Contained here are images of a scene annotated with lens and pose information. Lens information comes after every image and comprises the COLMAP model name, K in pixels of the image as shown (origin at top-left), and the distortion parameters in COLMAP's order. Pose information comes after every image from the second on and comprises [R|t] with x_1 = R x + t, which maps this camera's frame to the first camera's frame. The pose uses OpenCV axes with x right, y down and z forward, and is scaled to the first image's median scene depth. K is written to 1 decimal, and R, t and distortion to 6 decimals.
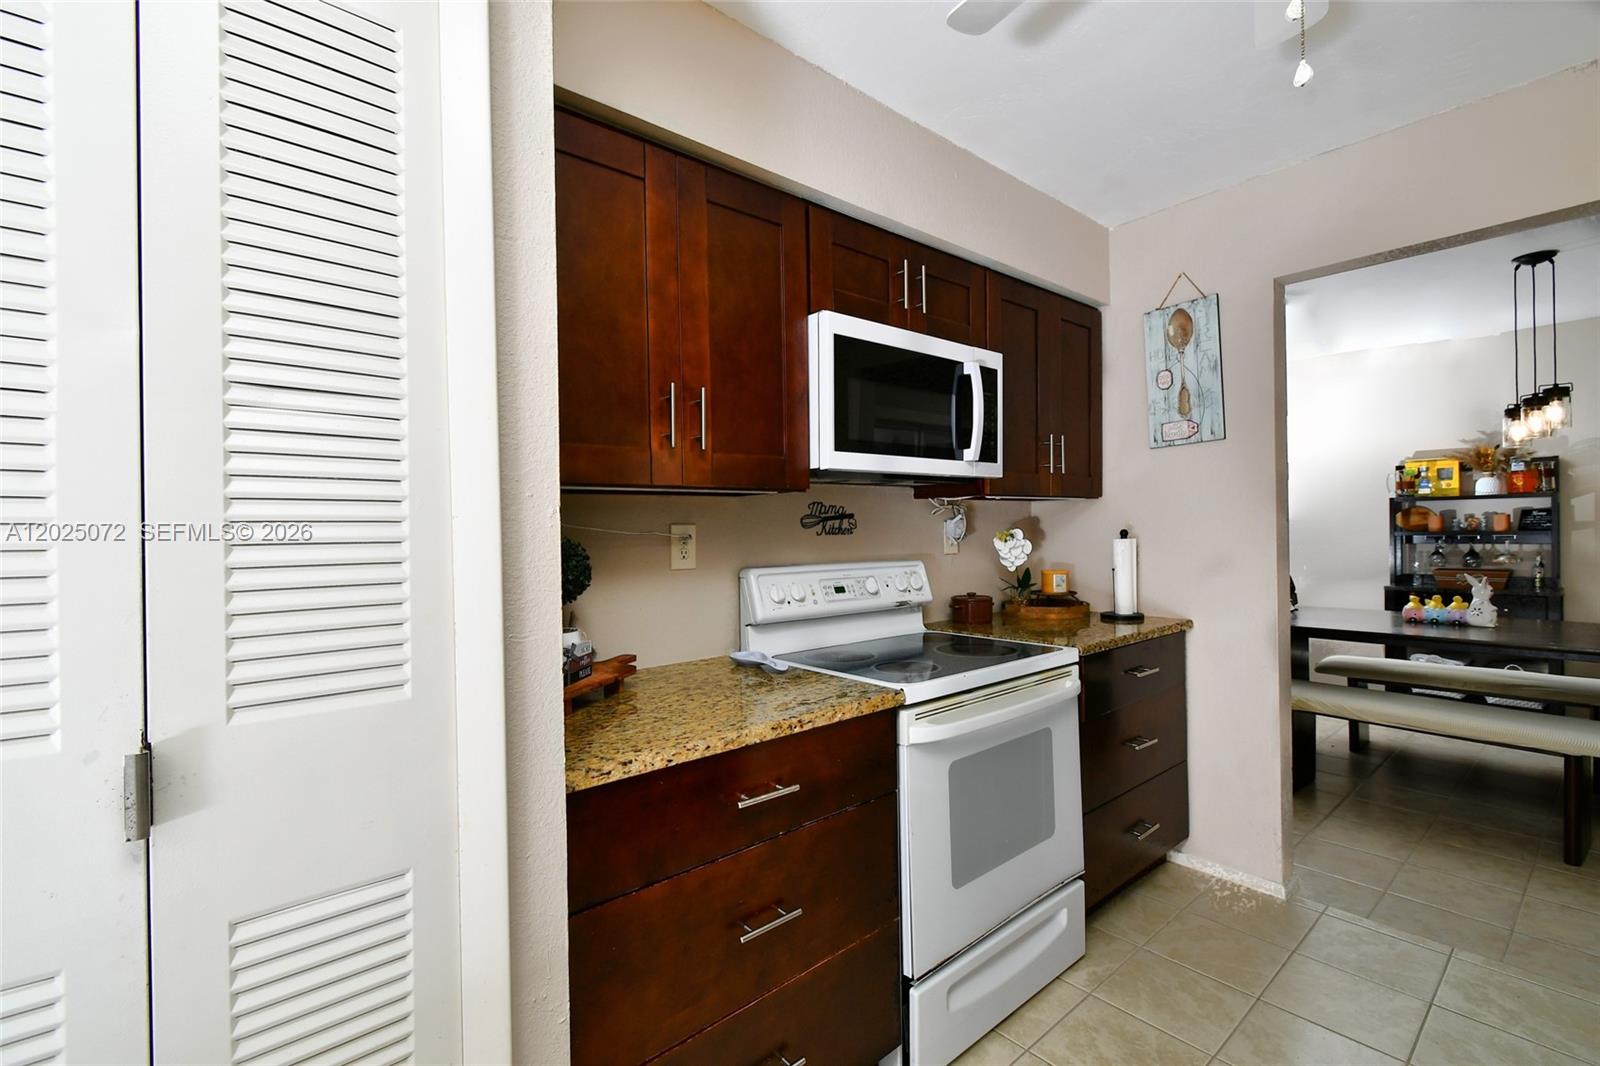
lens RADIAL K [[728.0, 0, 804.5], [0, 728.0, 528.0], [0, 0, 1]] dist [0.003793, -0.000094]
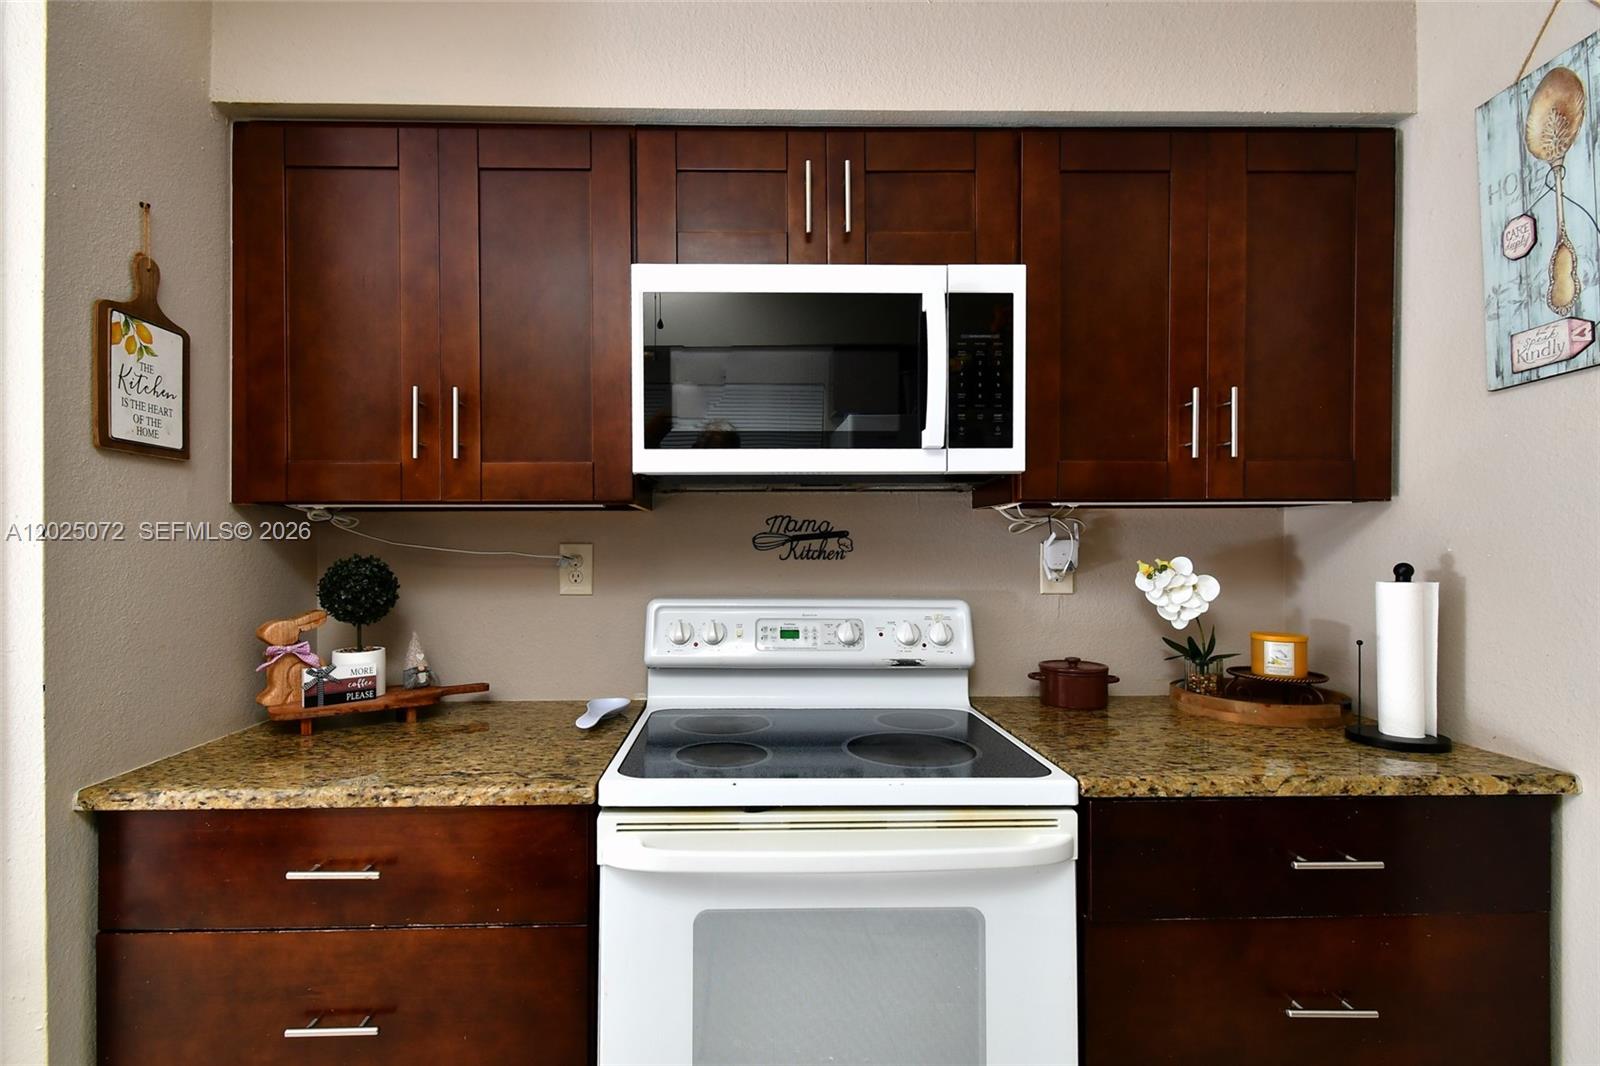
lens RADIAL K [[759.0, 0, 795.3], [0, 759.0, 543.1], [0, 0, 1]] dist [0.005727, -0.001046]
pose [[0.764829, 0.010259, -0.644151, 0.532148], [-0.011288, 0.999933, 0.002523, -0.009389], [0.644134, 0.005342, 0.764894, 0.399026]]
